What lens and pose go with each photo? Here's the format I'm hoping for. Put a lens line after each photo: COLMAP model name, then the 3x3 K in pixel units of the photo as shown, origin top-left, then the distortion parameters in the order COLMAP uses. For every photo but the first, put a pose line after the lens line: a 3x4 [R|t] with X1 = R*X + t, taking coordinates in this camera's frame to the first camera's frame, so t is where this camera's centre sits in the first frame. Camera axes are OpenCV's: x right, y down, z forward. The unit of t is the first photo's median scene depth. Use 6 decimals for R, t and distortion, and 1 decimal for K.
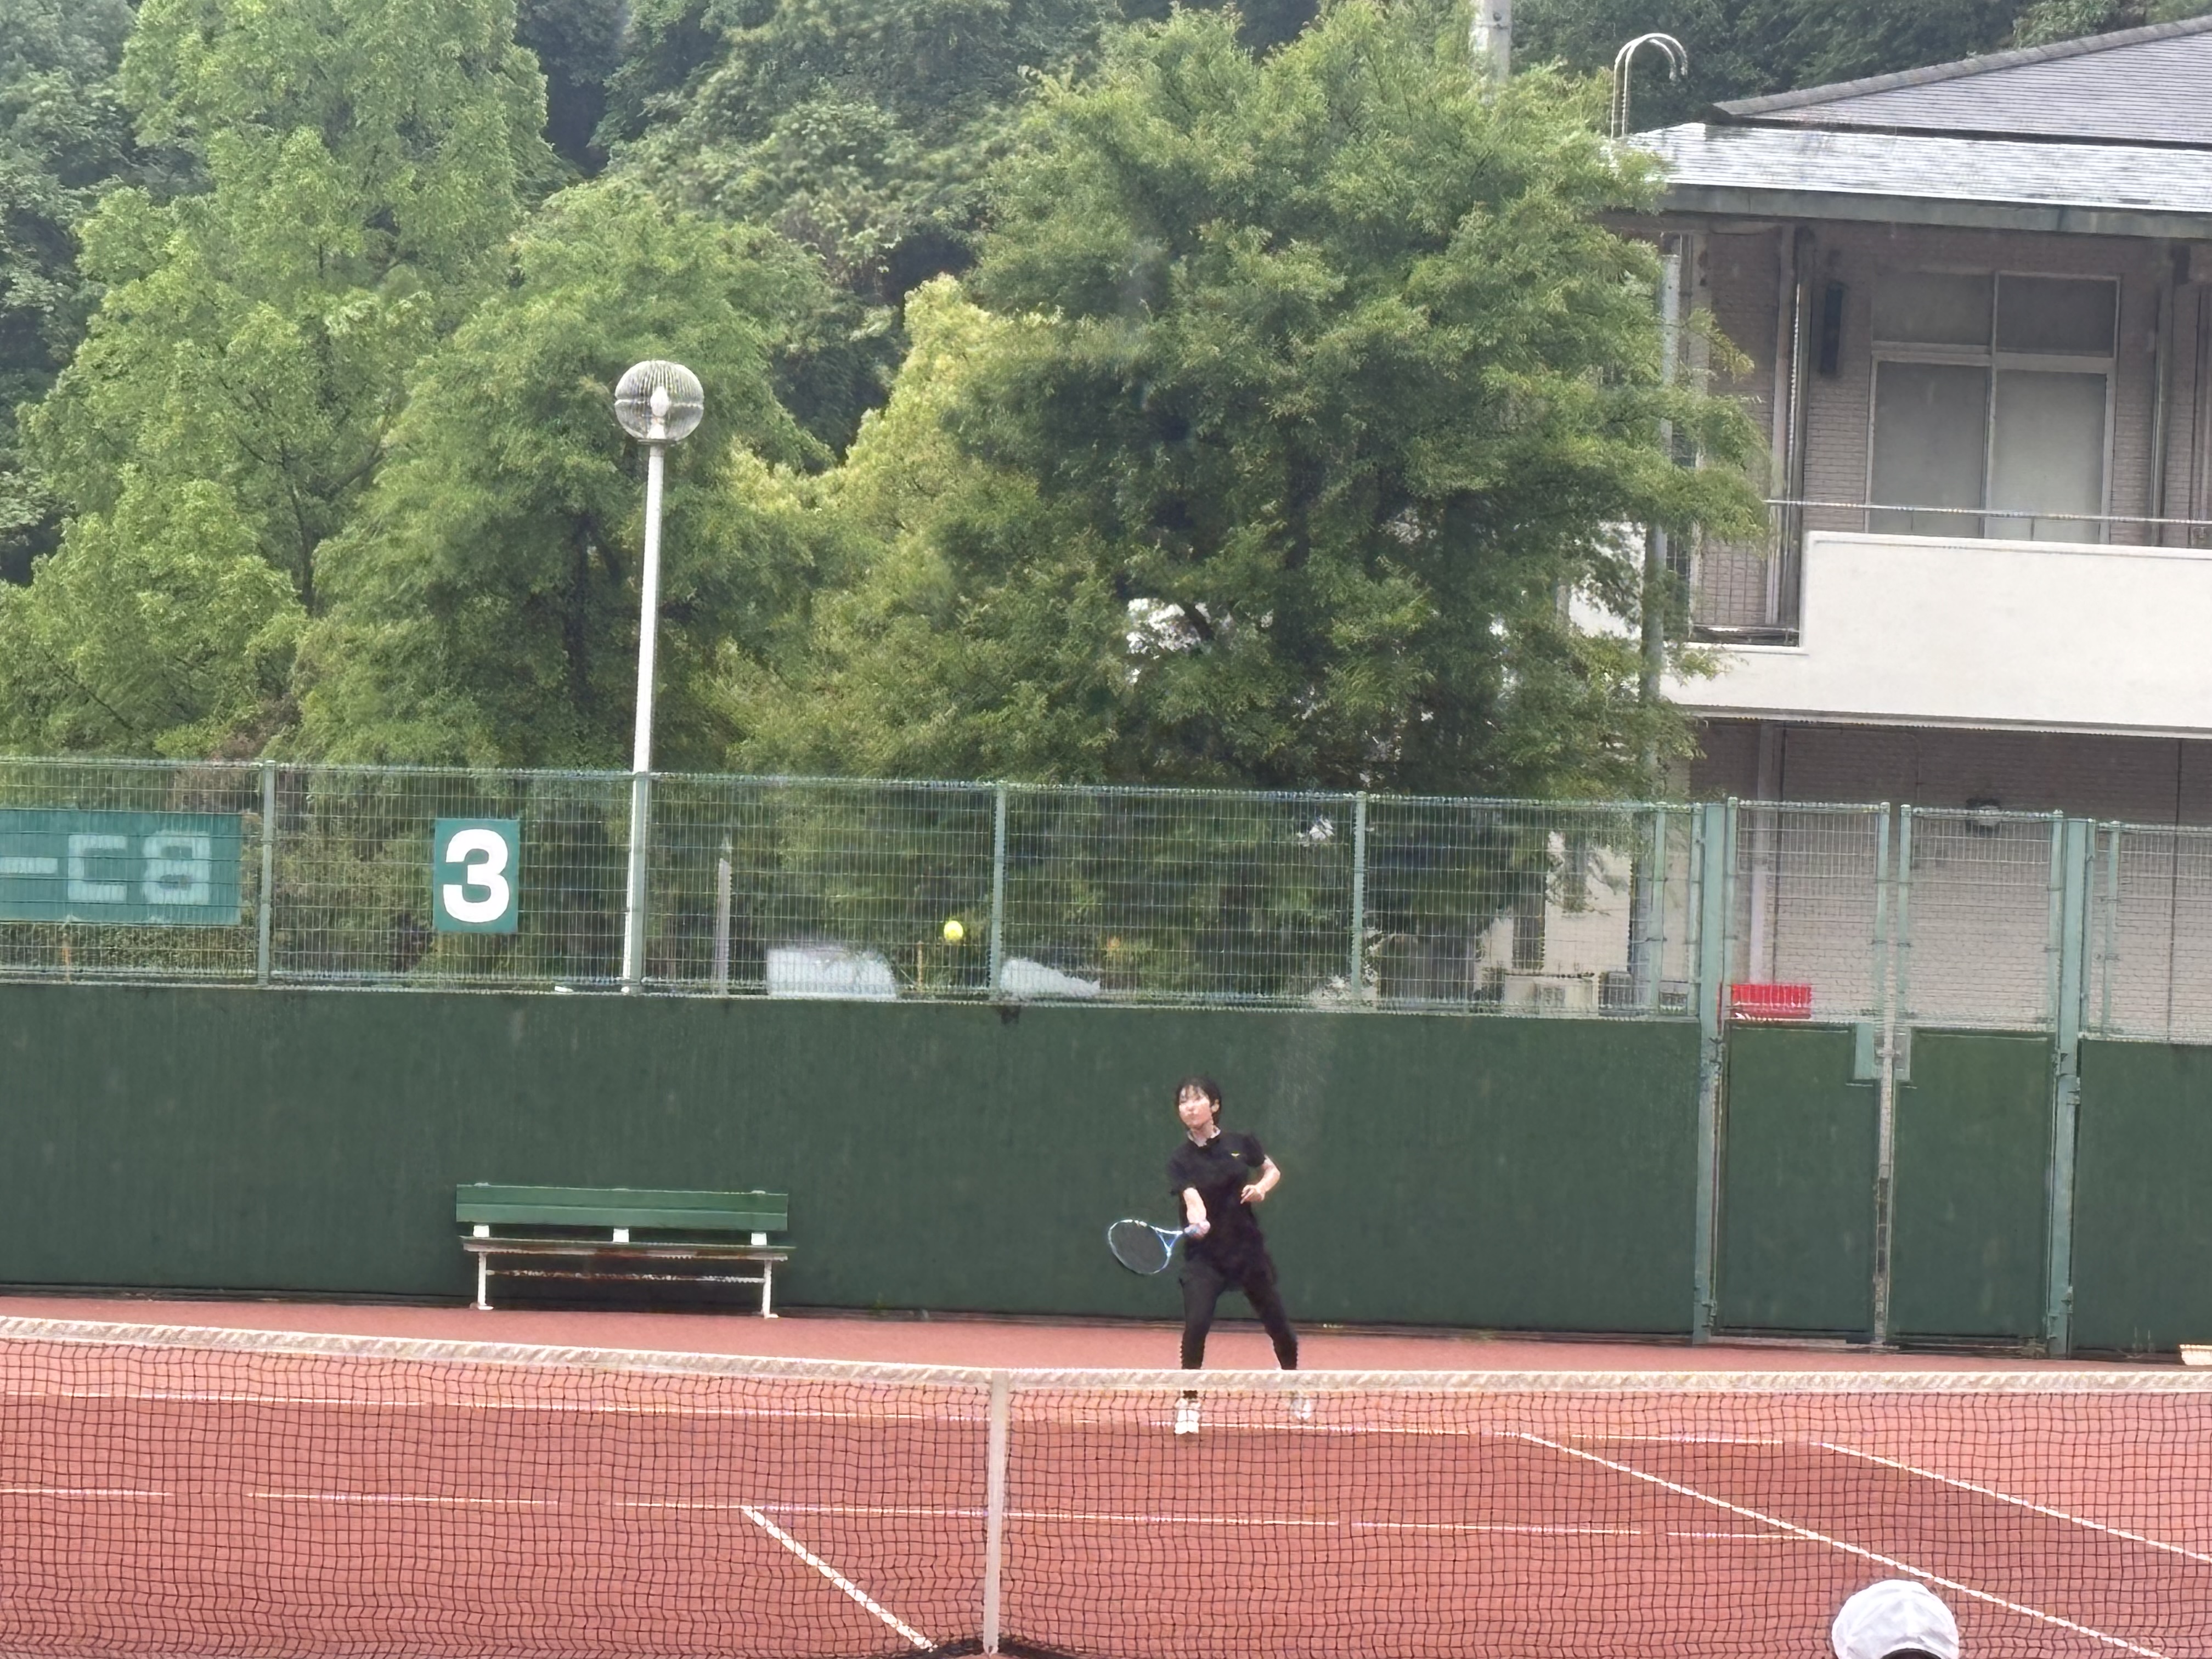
lens RADIAL K [[8064.4, 0, 1107.3], [0, 8064.4, 827.7], [0, 0, 1]] dist [1.235296, 0.000000]
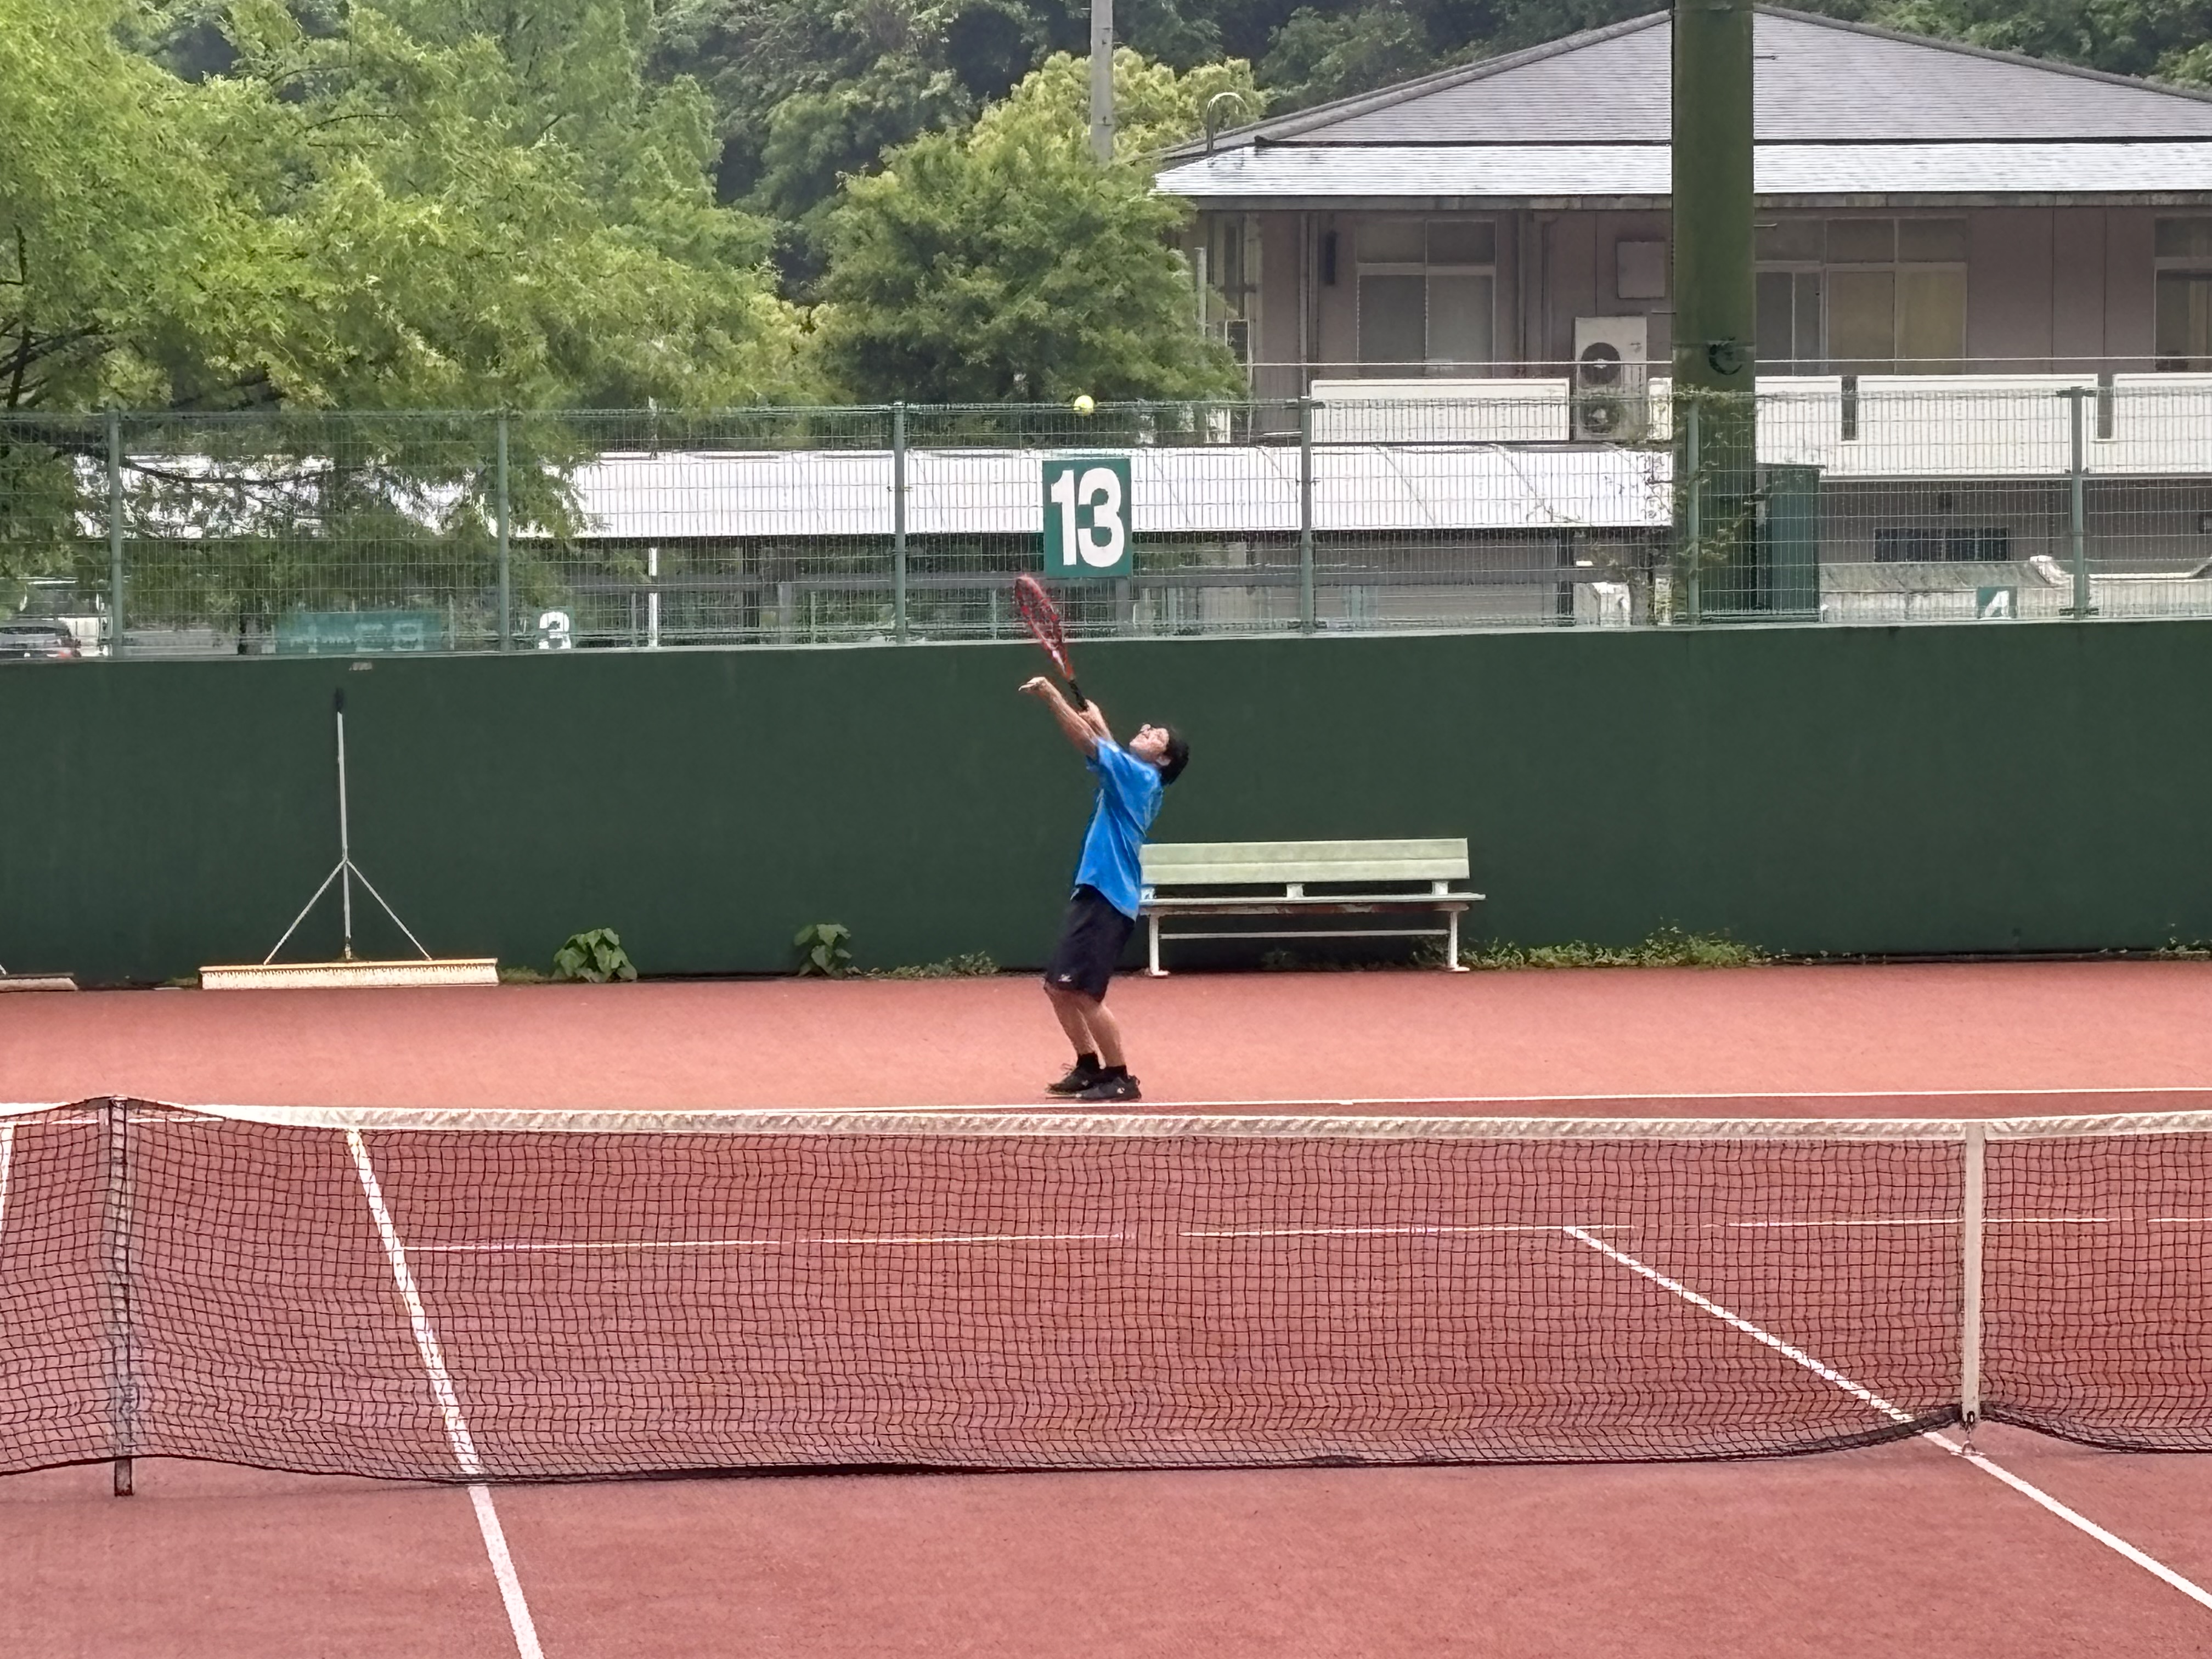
lens RADIAL K [[8640.7, 0, 1105.7], [0, 8640.7, 830.5], [0, 0, 1]] dist [0.742399, 0.000000]
pose [[0.998012, -0.044933, -0.044188, 0.133317], [0.047586, 0.997007, 0.060928, -0.061819], [0.041318, -0.062909, 0.997164, -1.002639]]
